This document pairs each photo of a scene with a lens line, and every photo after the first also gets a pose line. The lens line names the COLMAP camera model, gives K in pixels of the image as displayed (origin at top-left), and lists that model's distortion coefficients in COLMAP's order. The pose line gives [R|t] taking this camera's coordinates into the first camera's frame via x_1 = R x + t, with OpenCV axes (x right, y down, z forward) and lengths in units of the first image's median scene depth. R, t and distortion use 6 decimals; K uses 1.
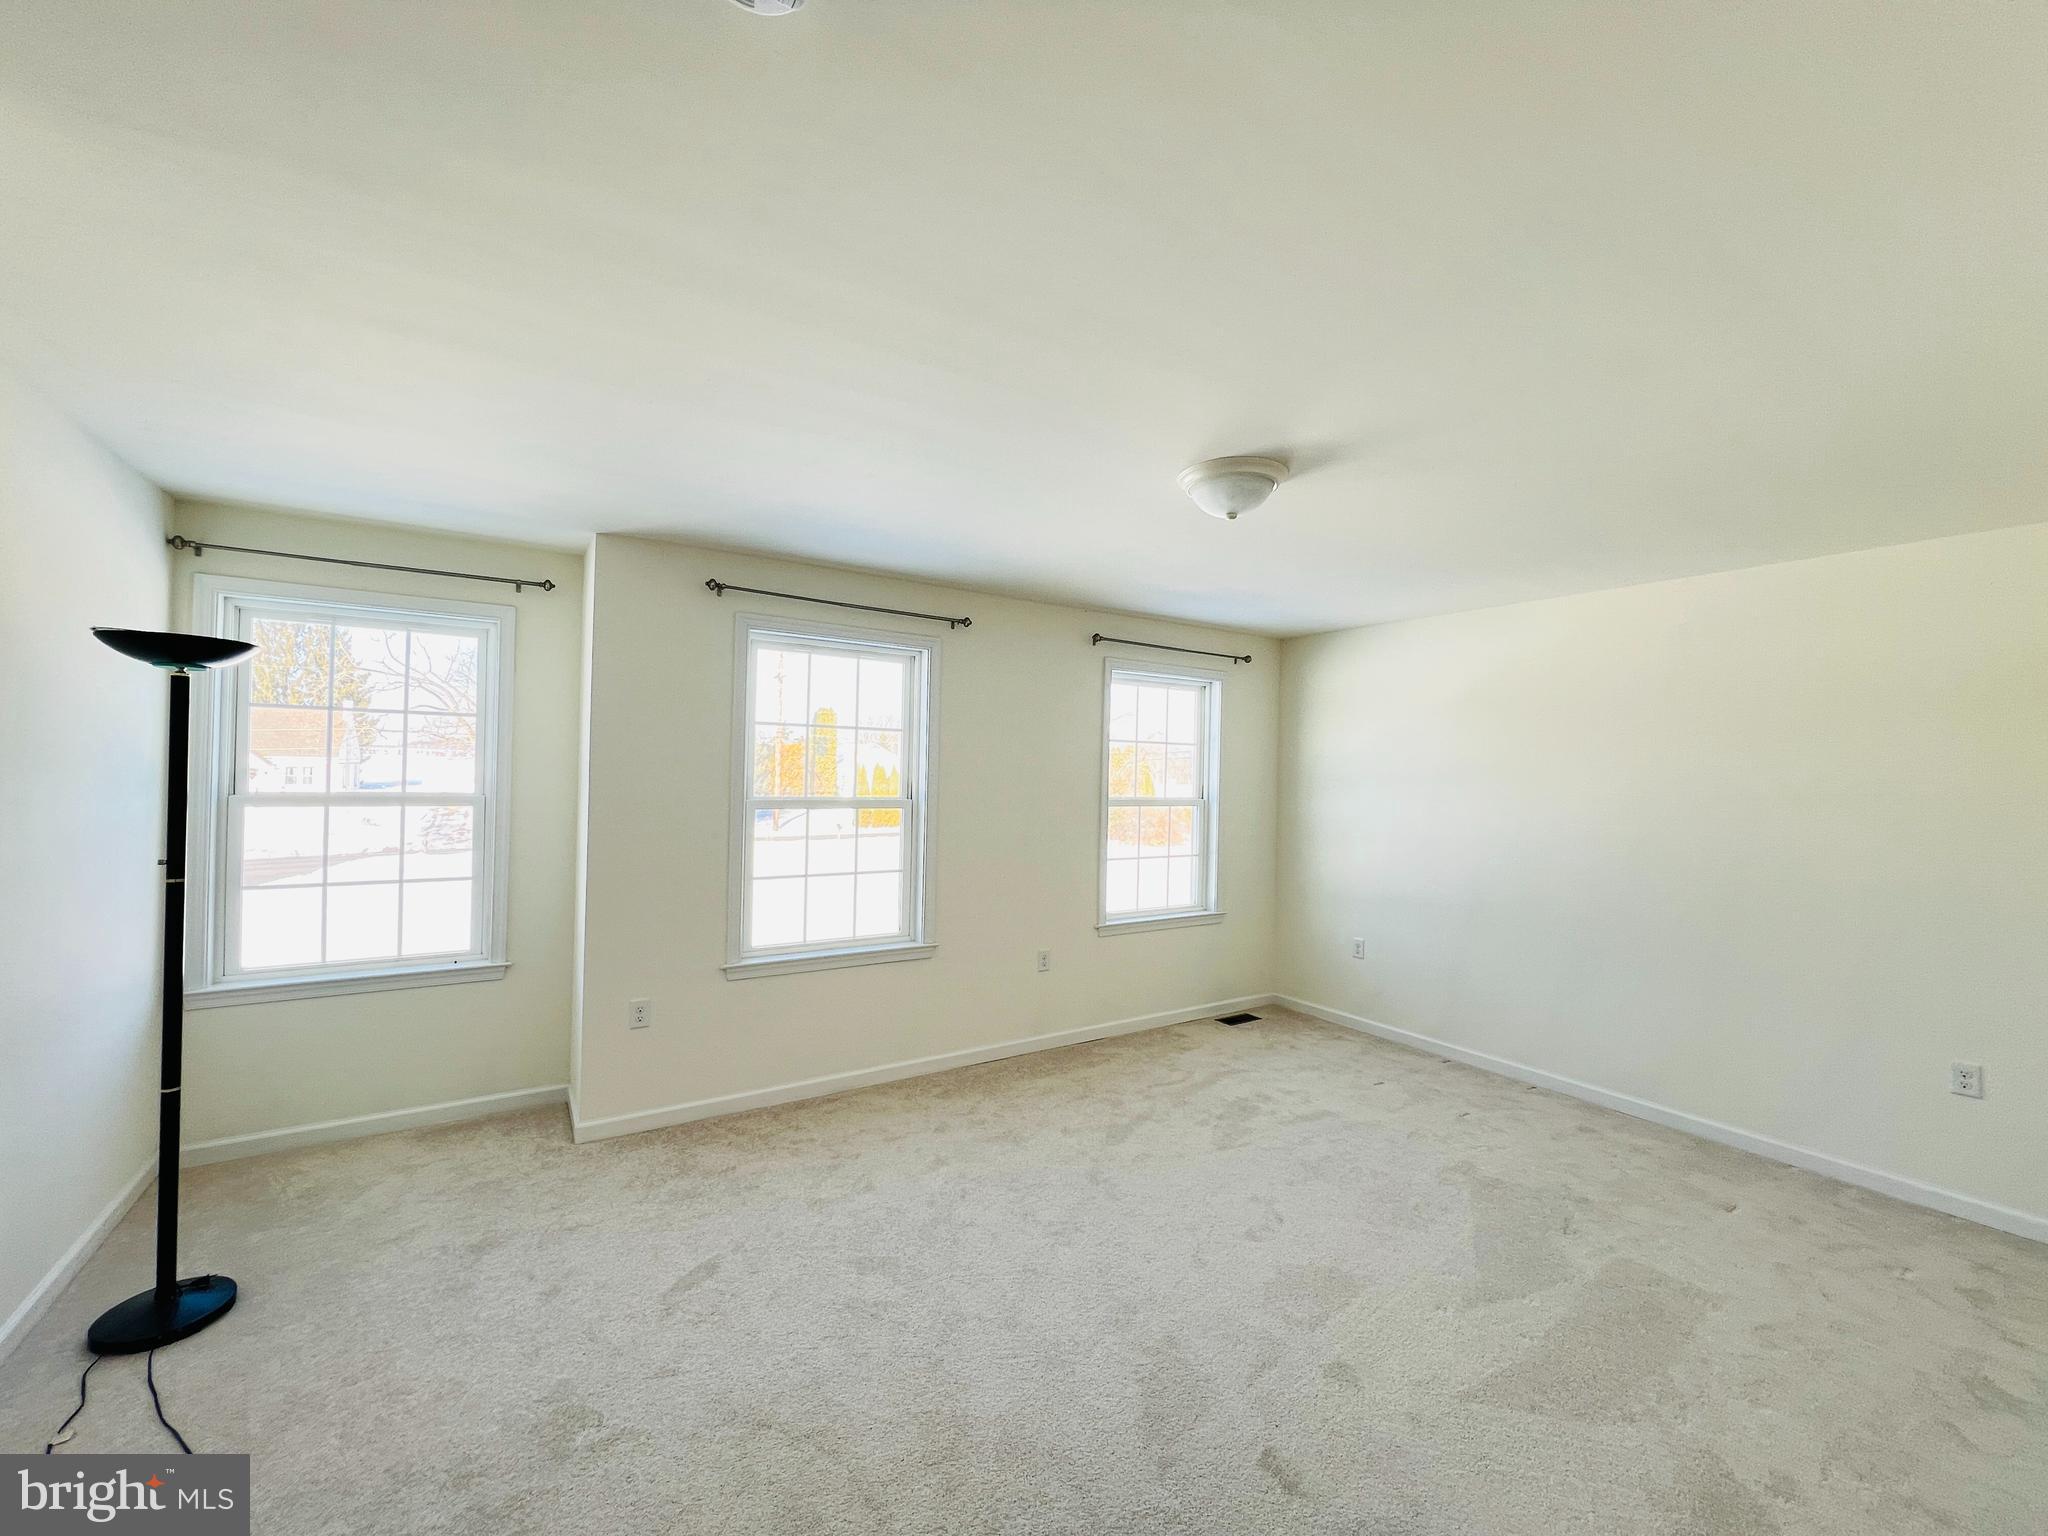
lens RADIAL K [[821.6, 0, 1012.7], [0, 821.6, 768.2], [0, 0, 1]] dist [0.000498, -0.000051]
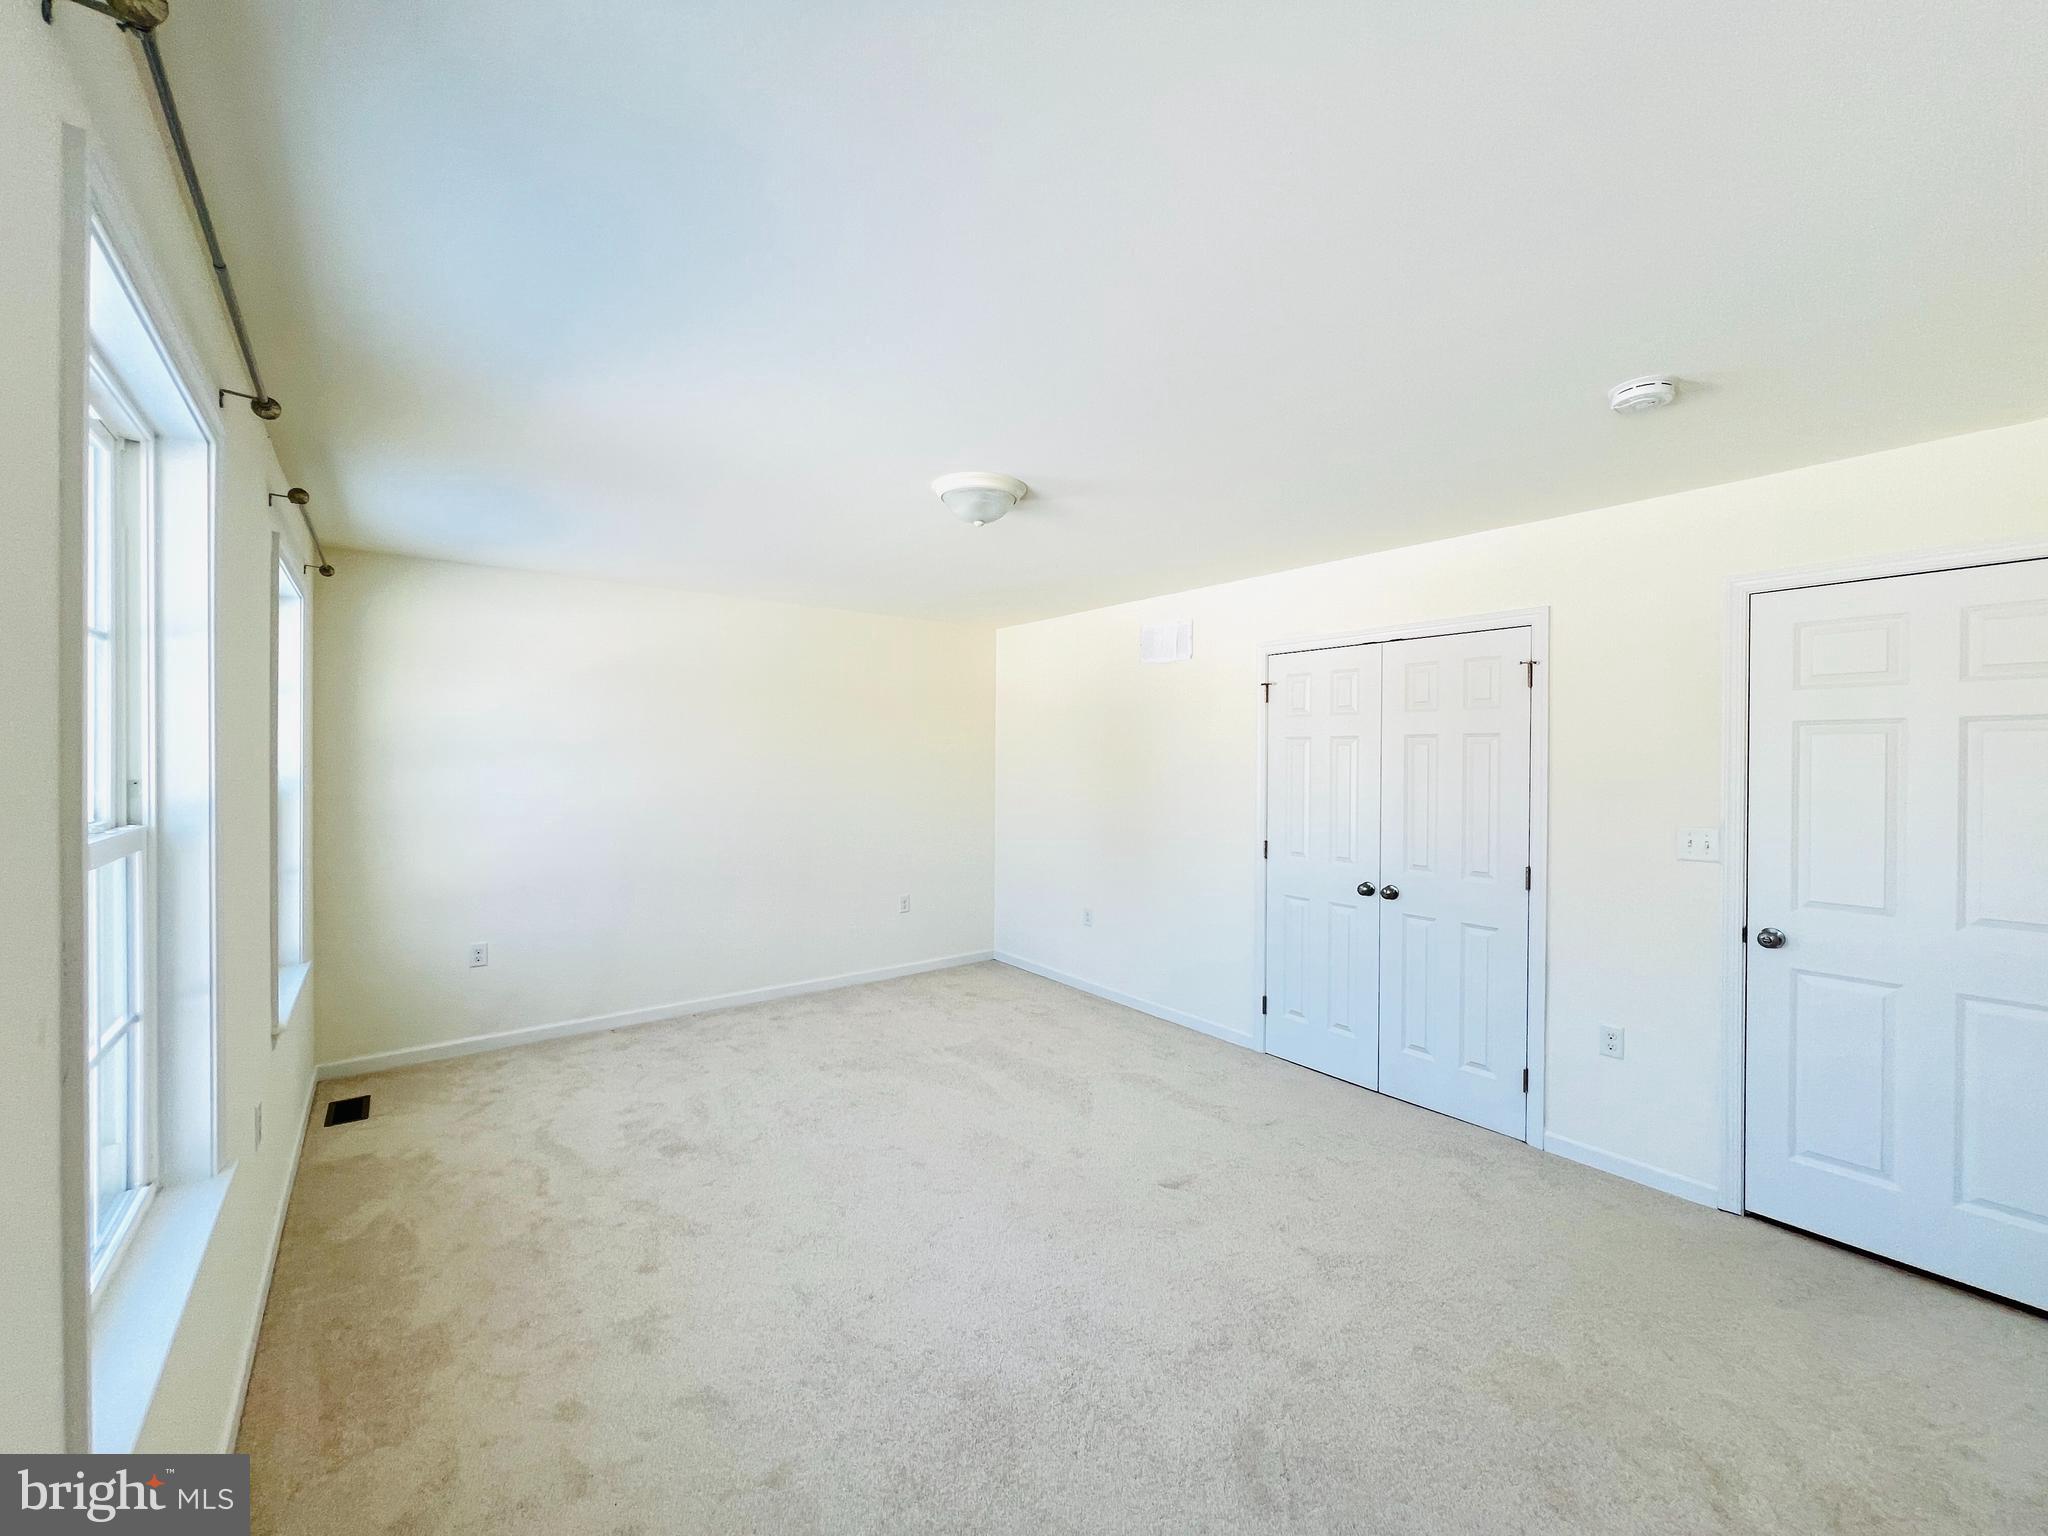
lens RADIAL K [[821.6, 0, 1014.3], [0, 821.6, 757.7], [0, 0, 1]] dist [0.000498, -0.000051]
pose [[-0.077281, -0.023718, 0.996727, -0.525683], [-0.007323, 0.999704, 0.023221, -0.003032], [-0.996982, -0.005504, -0.077432, 0.625432]]
